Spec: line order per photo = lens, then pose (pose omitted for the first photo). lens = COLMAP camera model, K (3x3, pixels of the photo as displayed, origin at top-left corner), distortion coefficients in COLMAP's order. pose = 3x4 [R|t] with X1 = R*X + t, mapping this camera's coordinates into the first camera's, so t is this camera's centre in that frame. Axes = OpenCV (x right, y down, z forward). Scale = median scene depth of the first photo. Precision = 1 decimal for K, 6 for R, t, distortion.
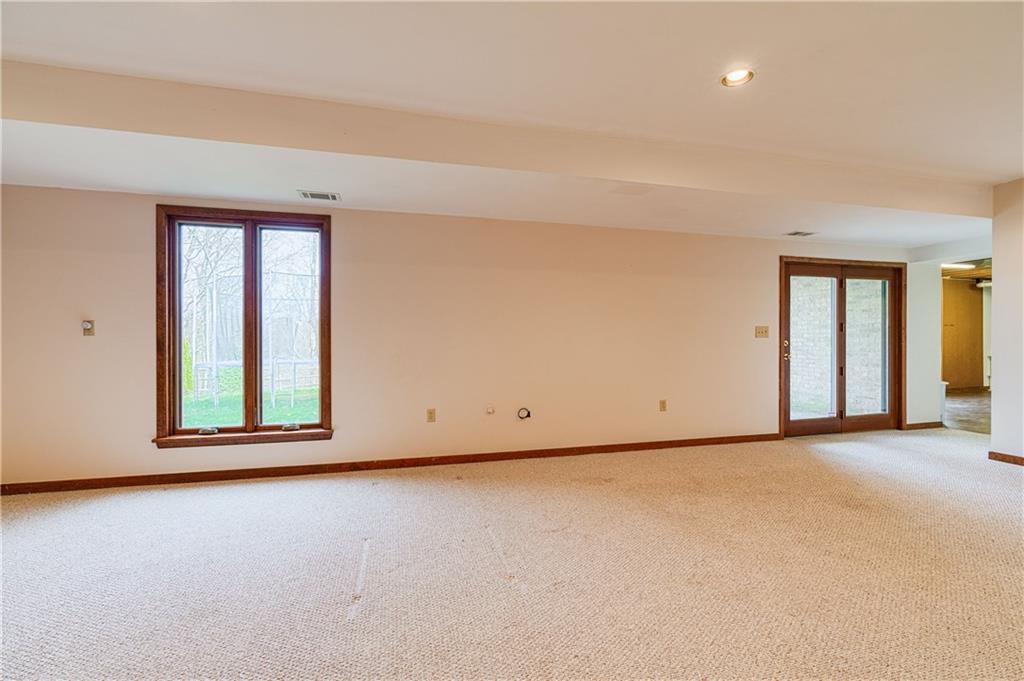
lens RADIAL K [[461.9, 0, 517.2], [0, 461.9, 335.3], [0, 0, 1]] dist [-0.008115, 0.003749]
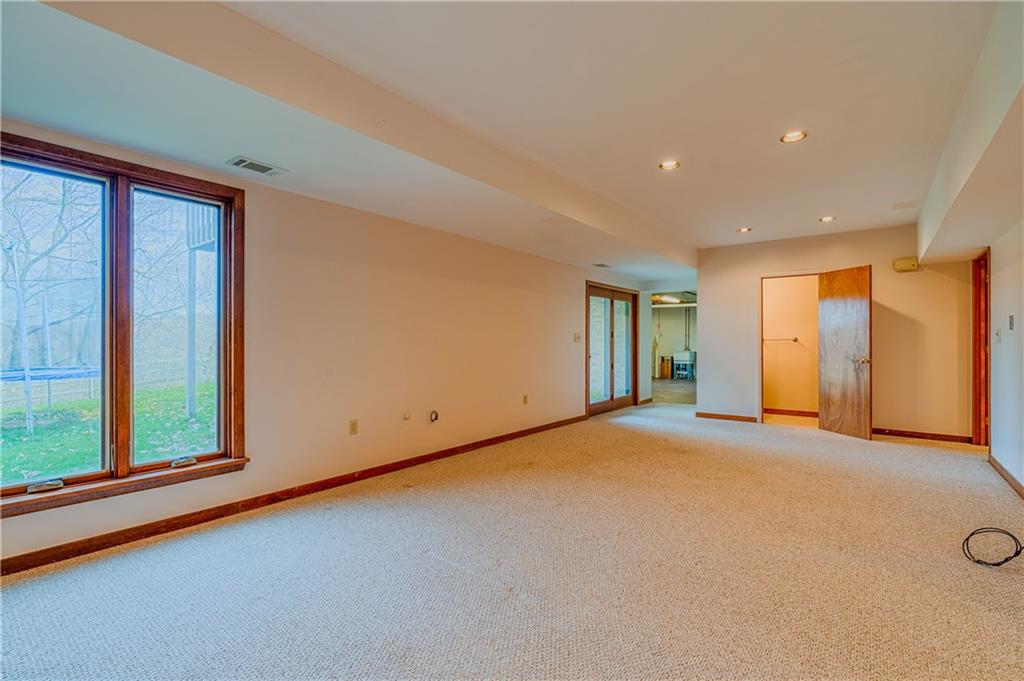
lens RADIAL K [[461.9, 0, 518.2], [0, 461.9, 338.3], [0, 0, 1]] dist [-0.008115, 0.003749]
pose [[0.801654, 0.004661, 0.597771, -0.482684], [-0.003089, 0.999989, -0.003654, -0.000856], [-0.597781, 0.001082, 0.801659, 0.072367]]
